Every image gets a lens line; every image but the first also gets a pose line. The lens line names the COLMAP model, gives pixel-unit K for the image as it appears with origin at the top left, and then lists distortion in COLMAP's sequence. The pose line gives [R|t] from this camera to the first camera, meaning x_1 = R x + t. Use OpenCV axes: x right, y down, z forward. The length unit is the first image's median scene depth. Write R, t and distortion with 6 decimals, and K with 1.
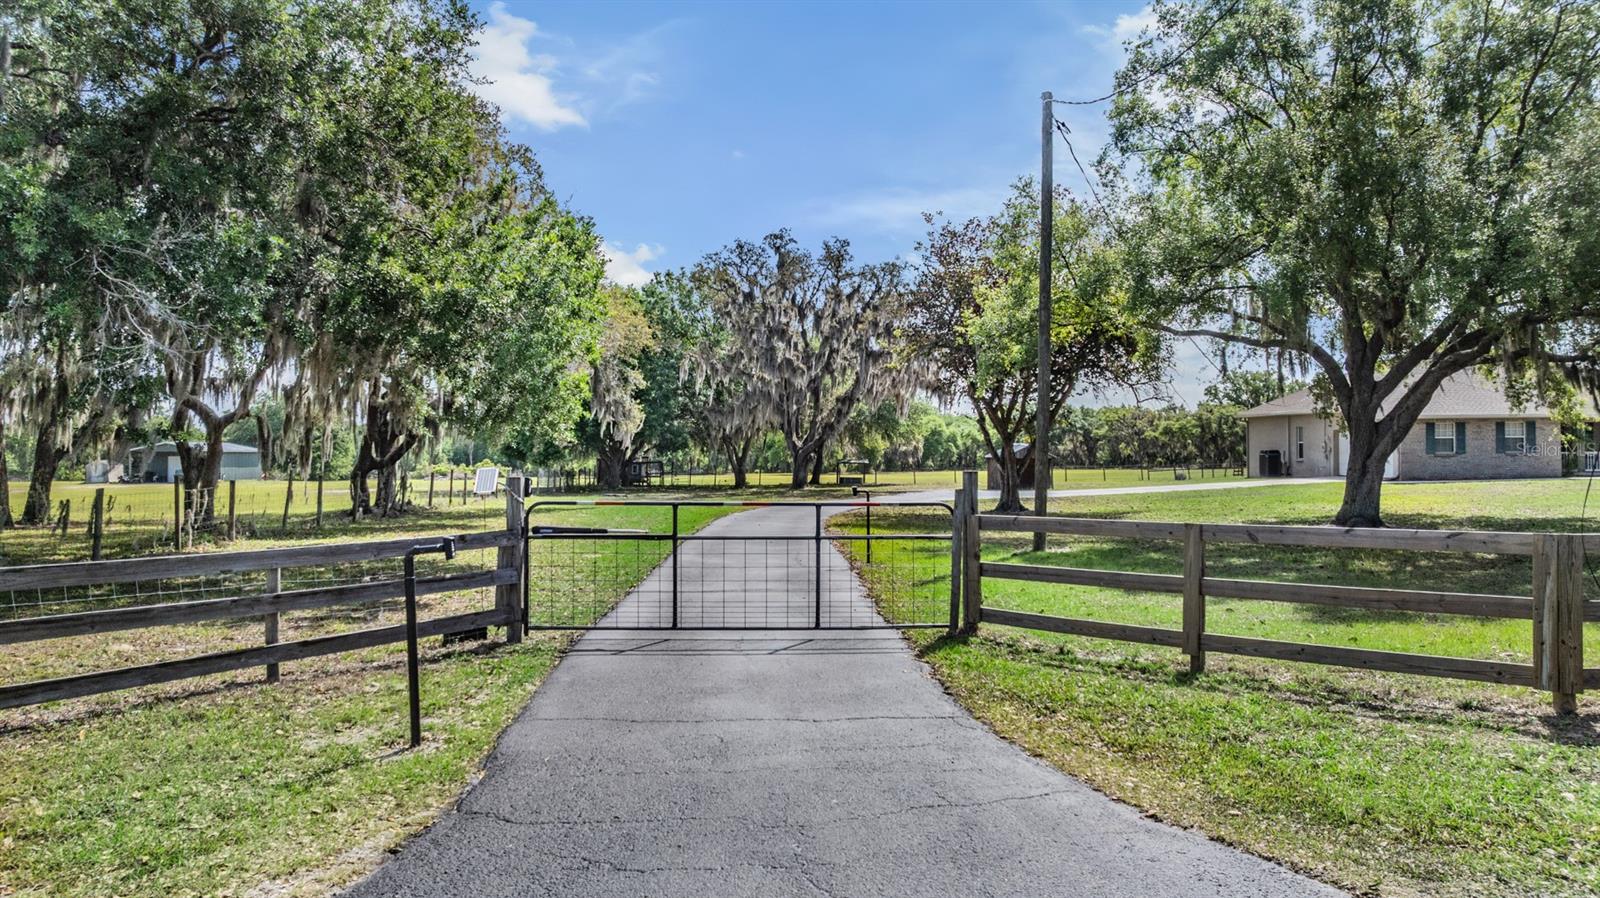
lens RADIAL K [[1112.6, 0, 825.8], [0, 1112.6, 451.0], [0, 0, 1]] dist [-0.024285, 0.003394]
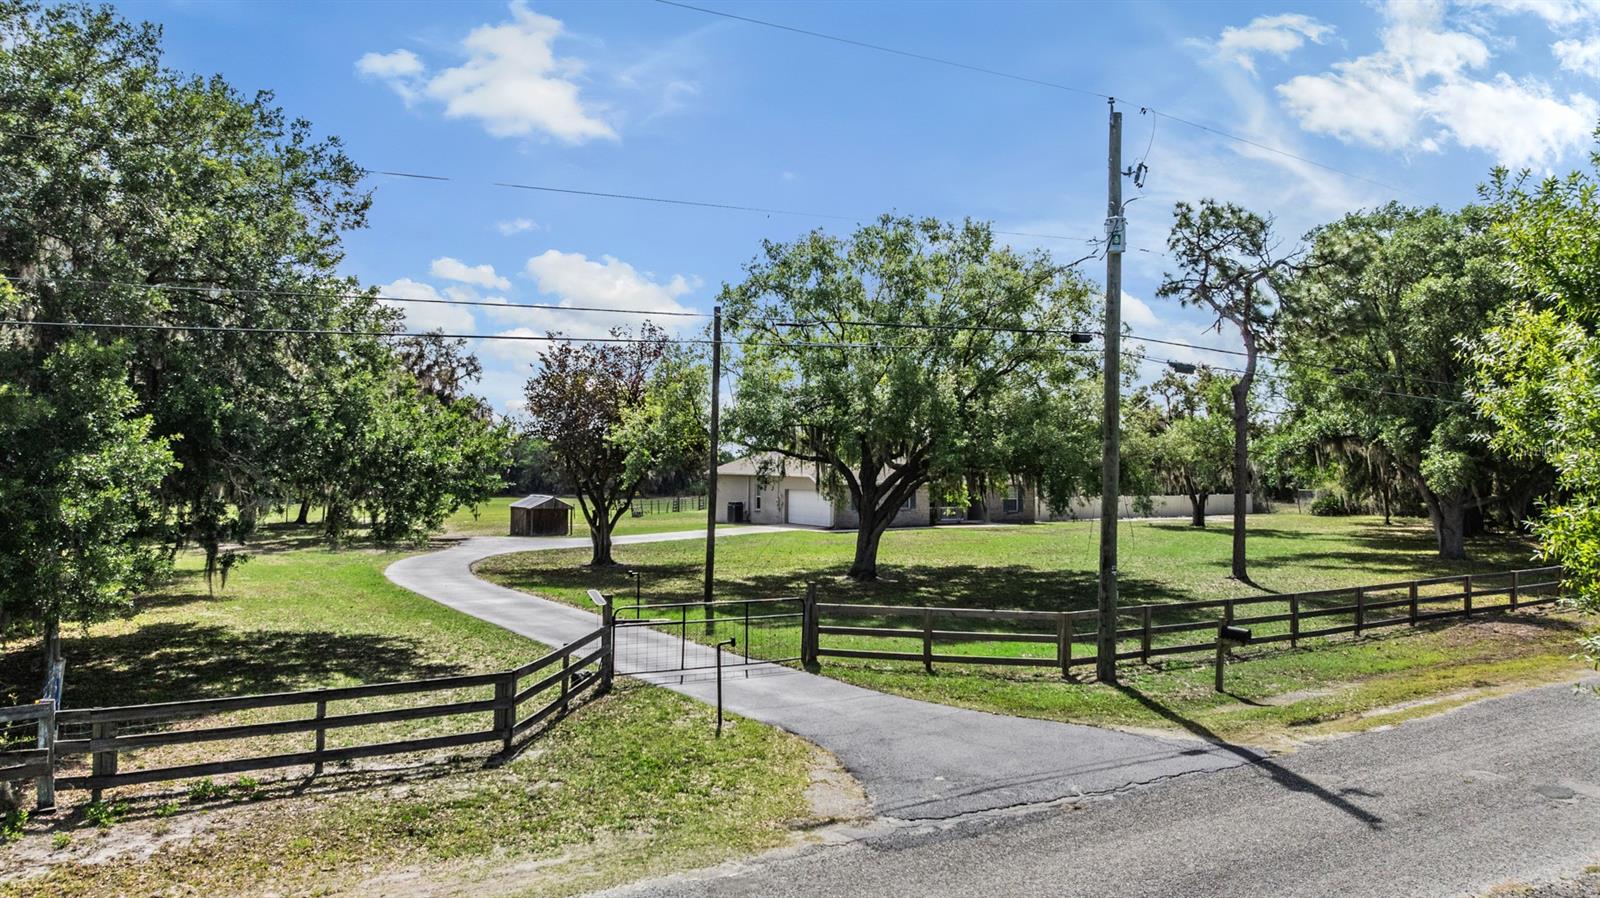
lens RADIAL K [[1112.6, 0, 825.8], [0, 1112.6, 451.0], [0, 0, 1]] dist [-0.024285, 0.003394]
pose [[0.850504, 0.028547, 0.525193, -0.417650], [-0.022342, 0.999586, -0.018152, -0.084173], [-0.525493, 0.003704, 0.850790, -0.343074]]
